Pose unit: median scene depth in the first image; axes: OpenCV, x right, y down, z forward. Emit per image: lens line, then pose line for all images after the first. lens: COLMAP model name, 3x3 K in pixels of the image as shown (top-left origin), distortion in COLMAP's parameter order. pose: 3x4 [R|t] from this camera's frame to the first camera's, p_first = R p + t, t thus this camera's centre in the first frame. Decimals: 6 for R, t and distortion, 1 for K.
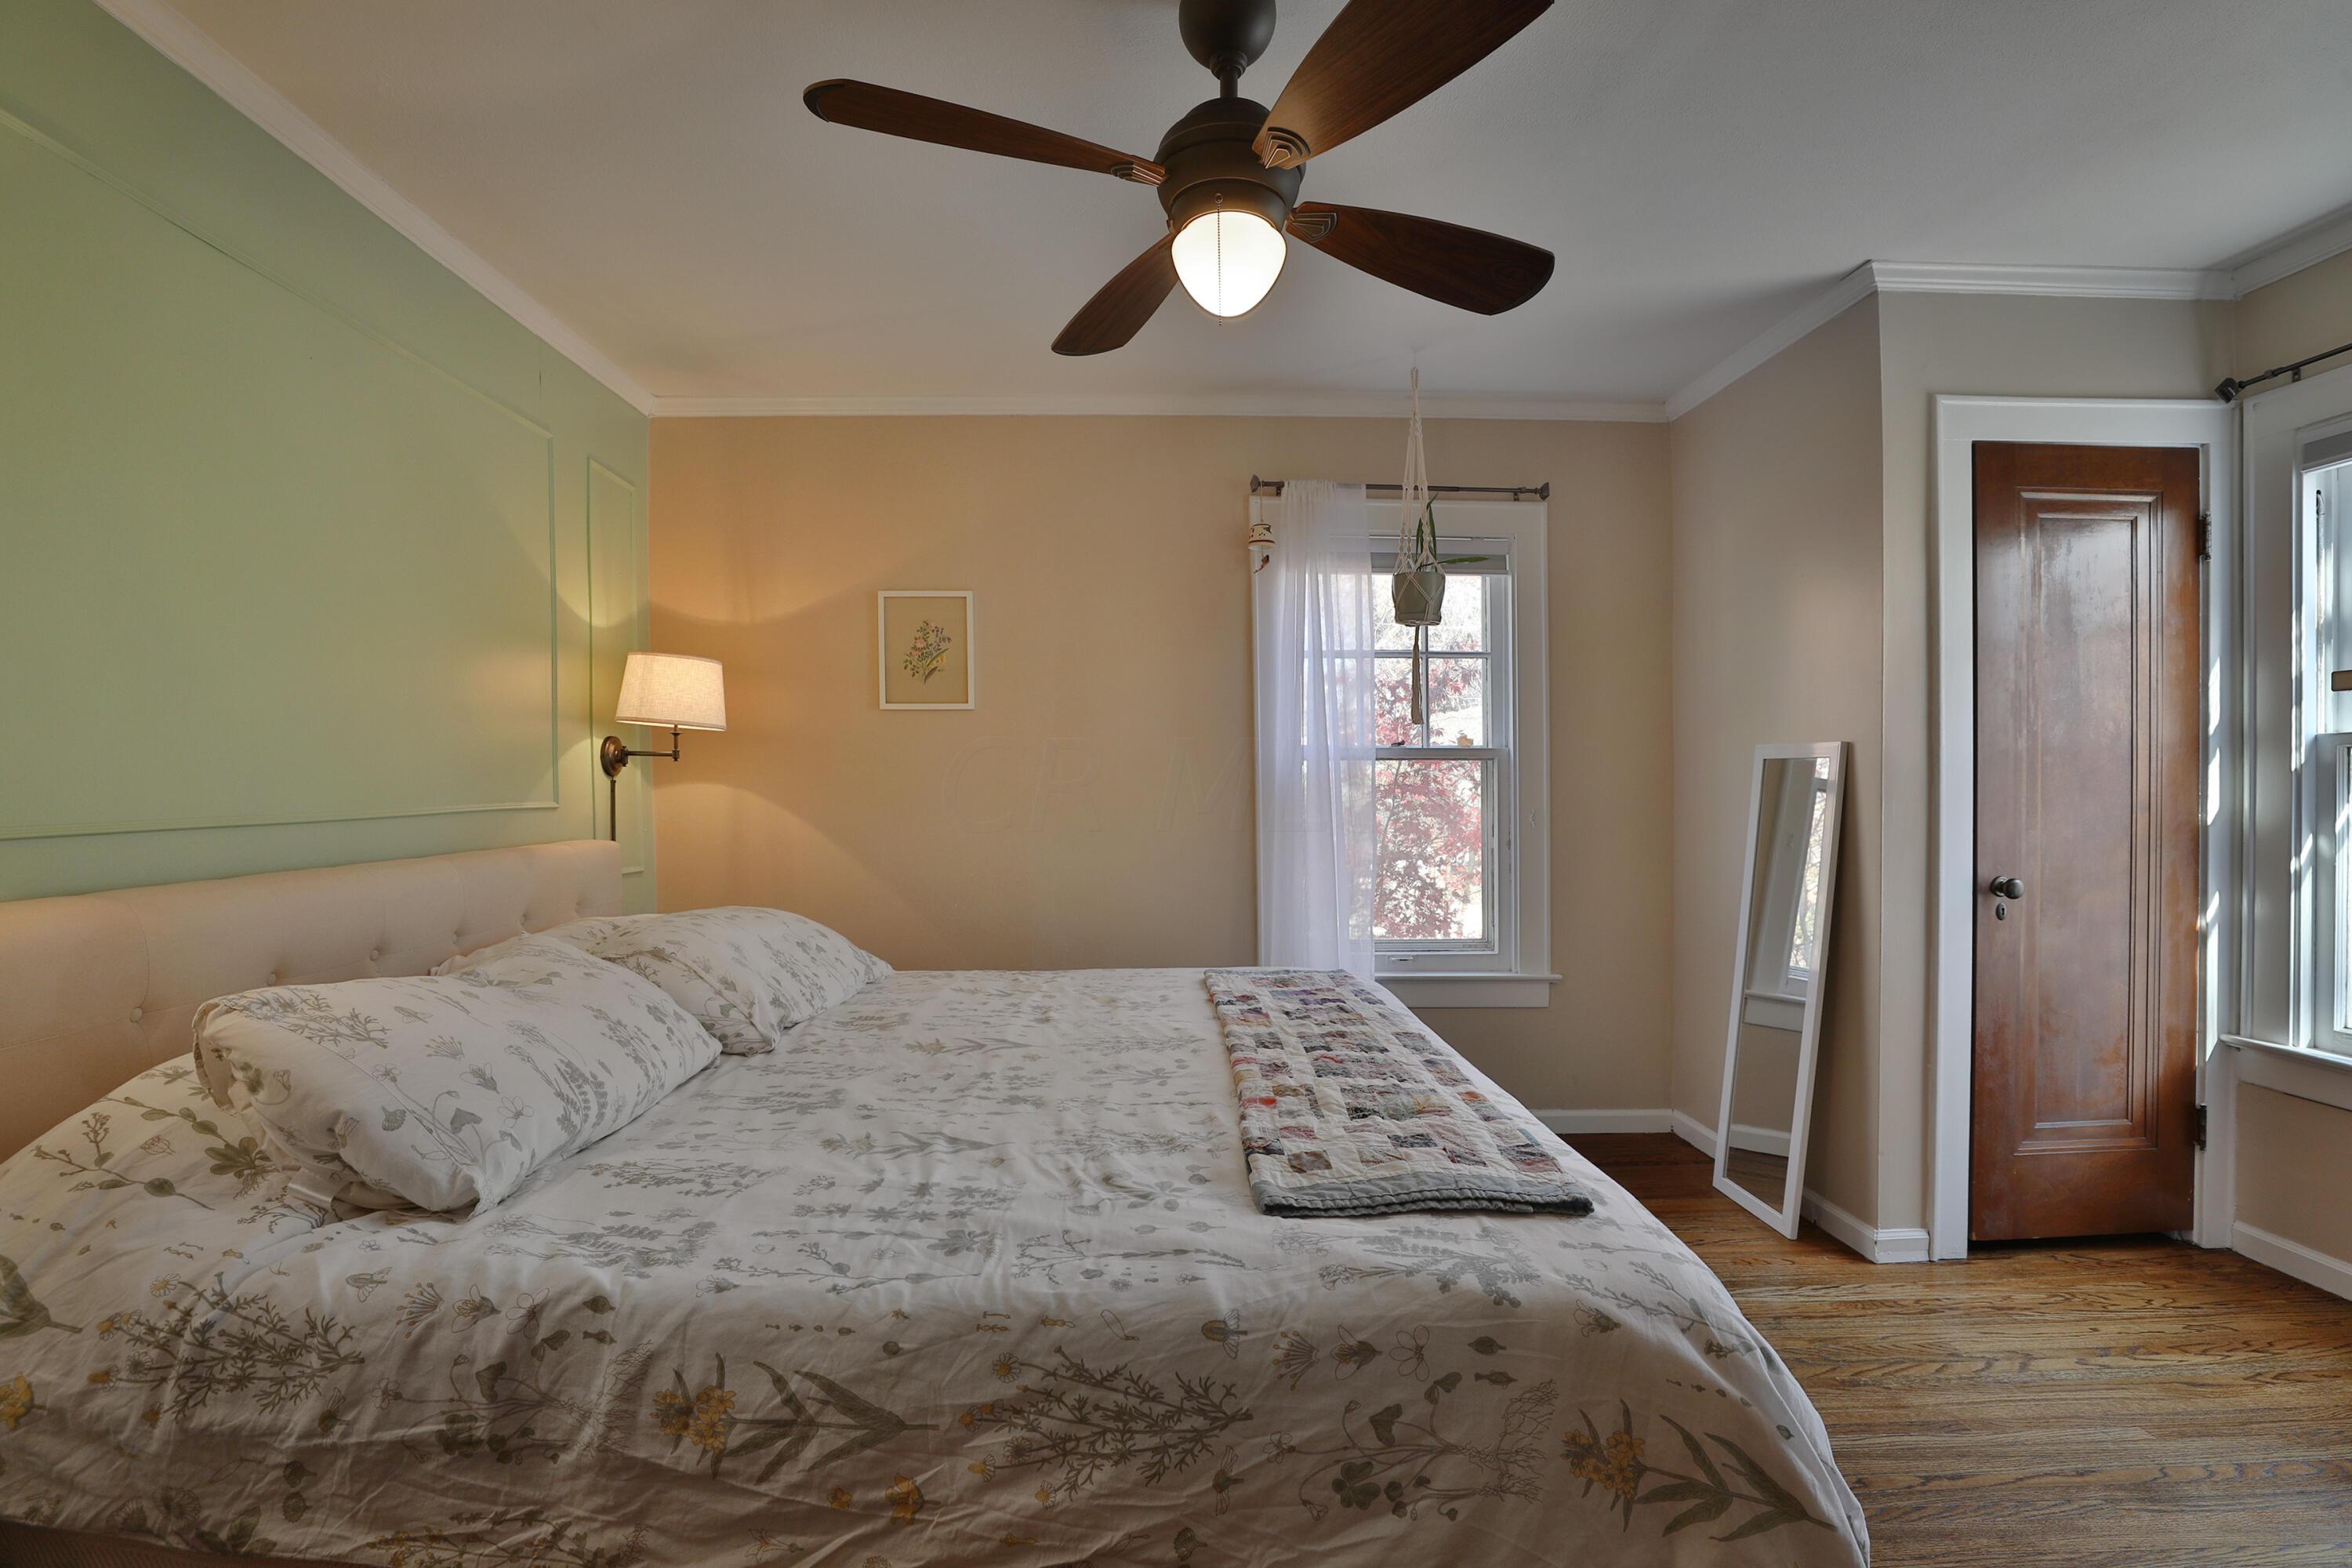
lens RADIAL K [[1092.3, 0, 1181.2], [0, 1092.3, 811.9], [0, 0, 1]] dist [-0.041383, 0.011825]
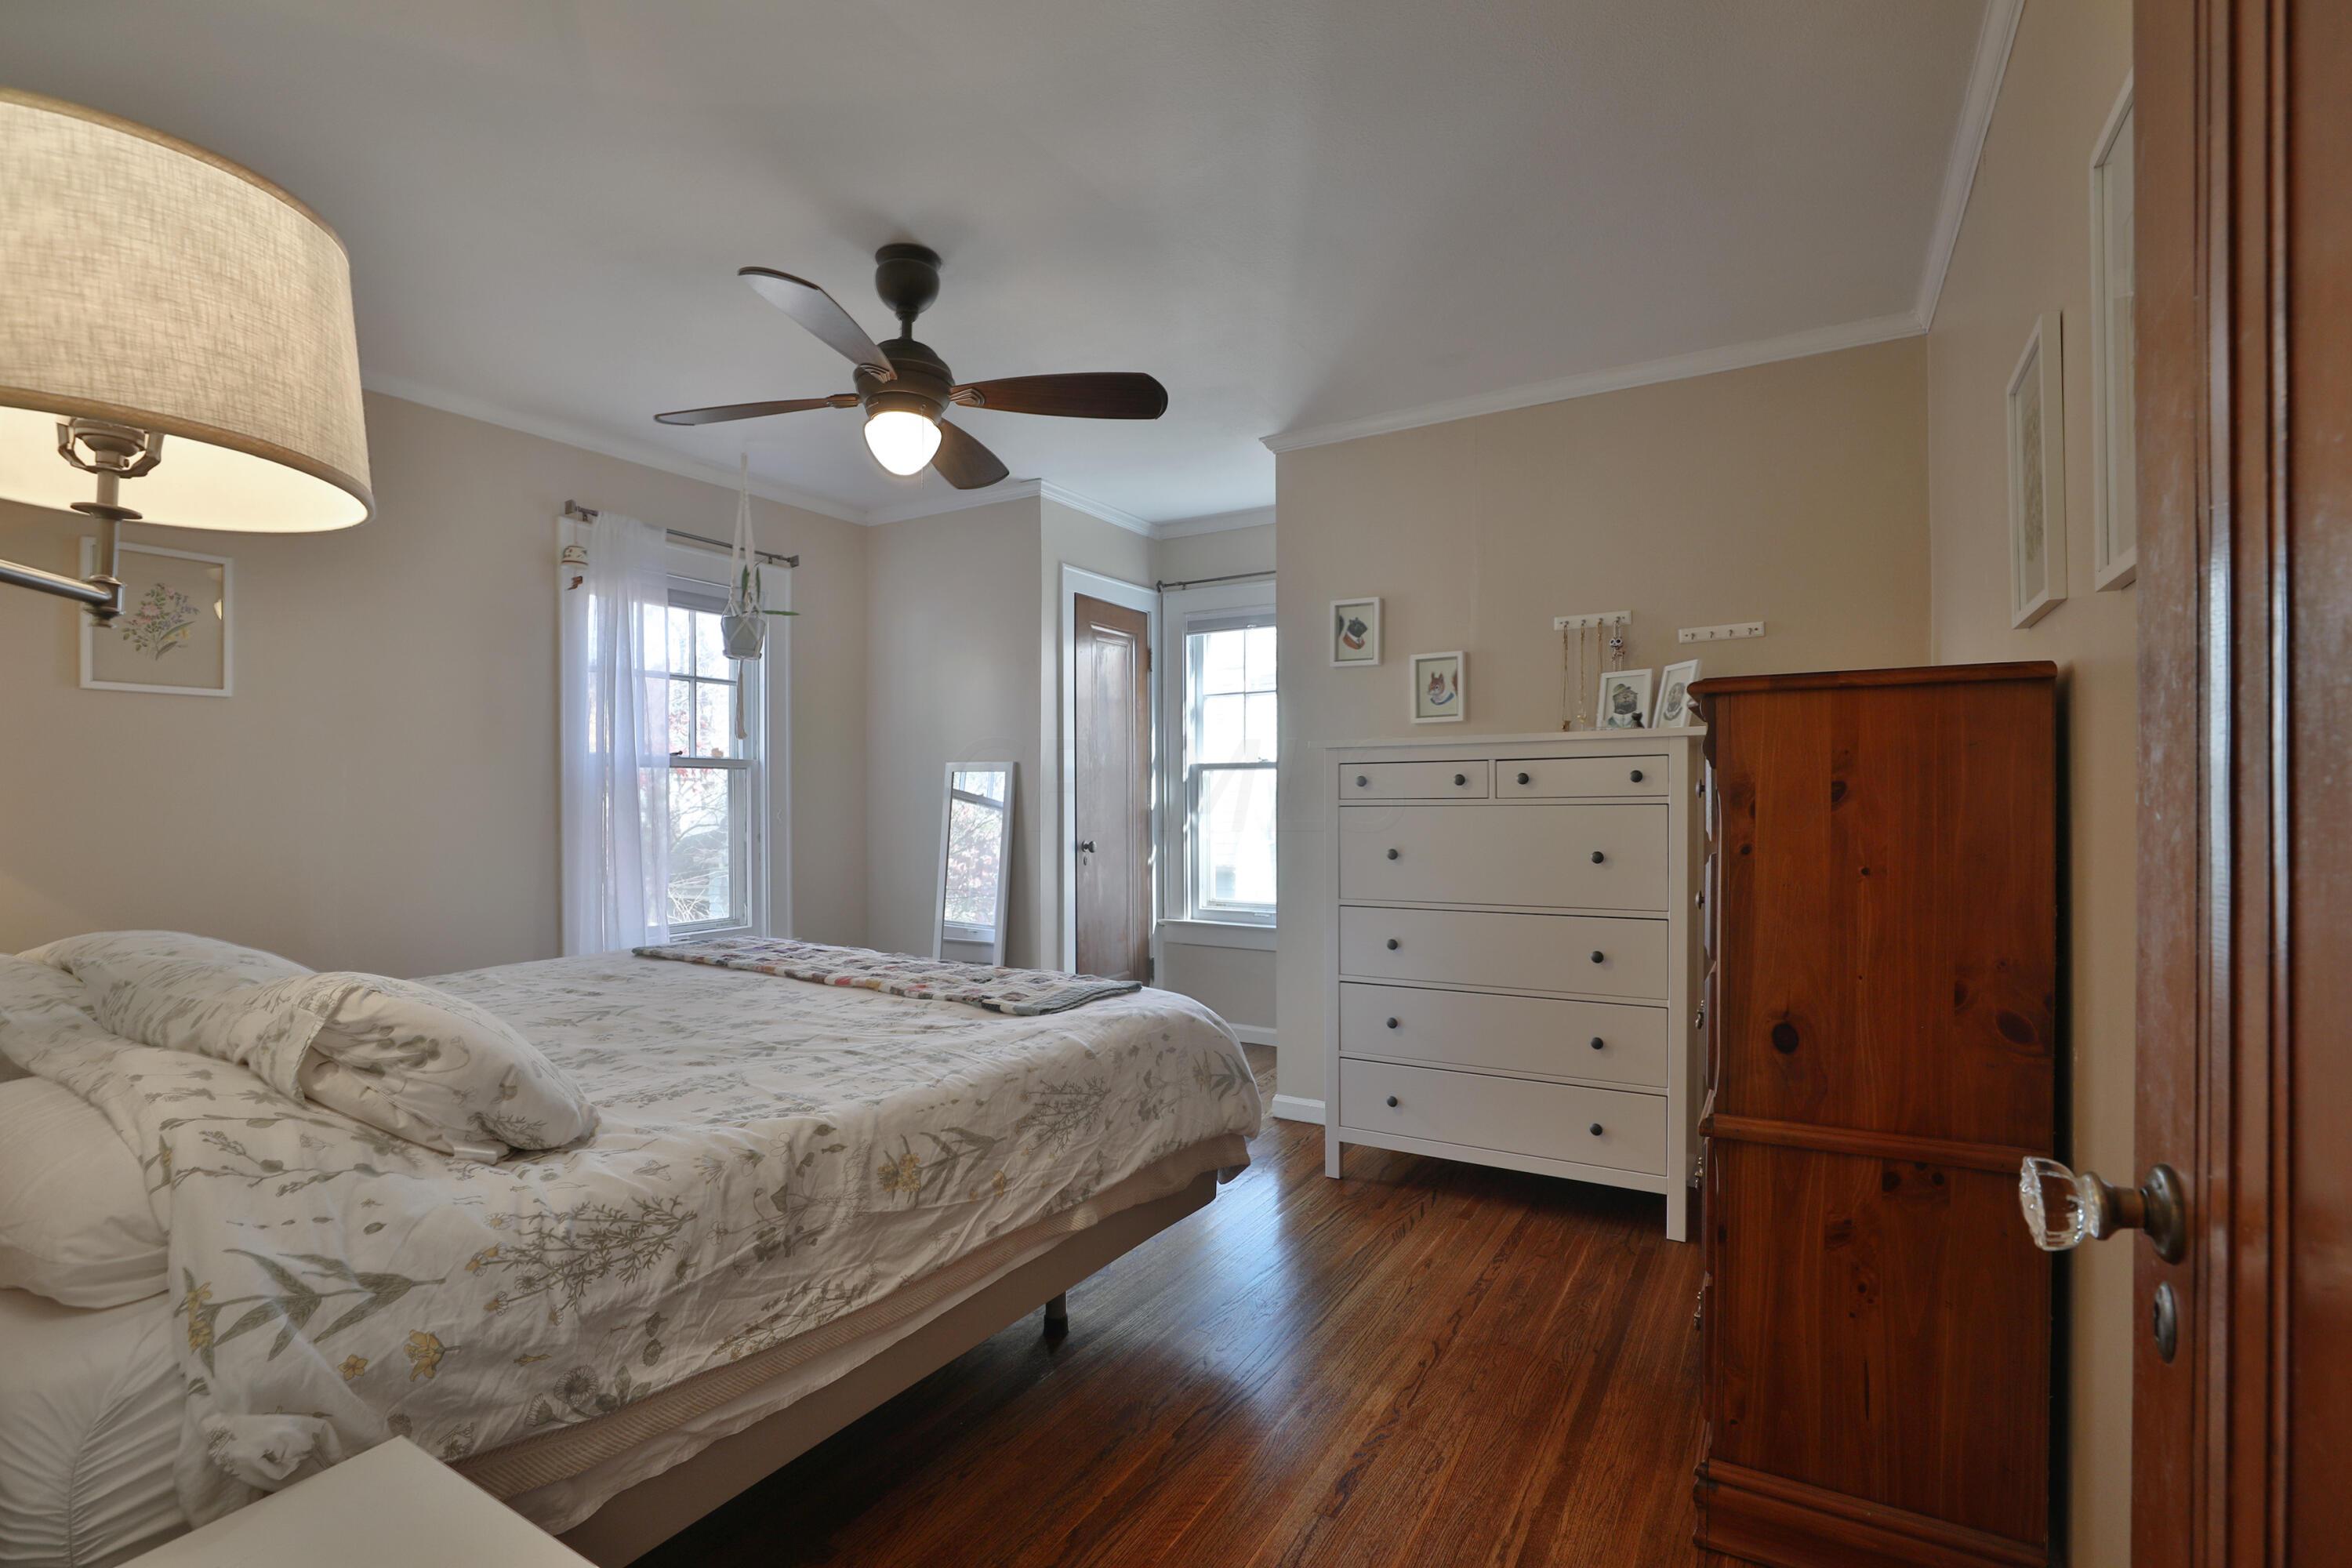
lens RADIAL K [[1092.3, 0, 1181.2], [0, 1092.3, 811.9], [0, 0, 1]] dist [-0.041383, 0.011825]
pose [[0.527198, -0.011946, 0.849658, -1.548318], [0.025944, 0.999661, -0.002043, 0.048090], [-0.849346, 0.023121, 0.527329, -0.189662]]
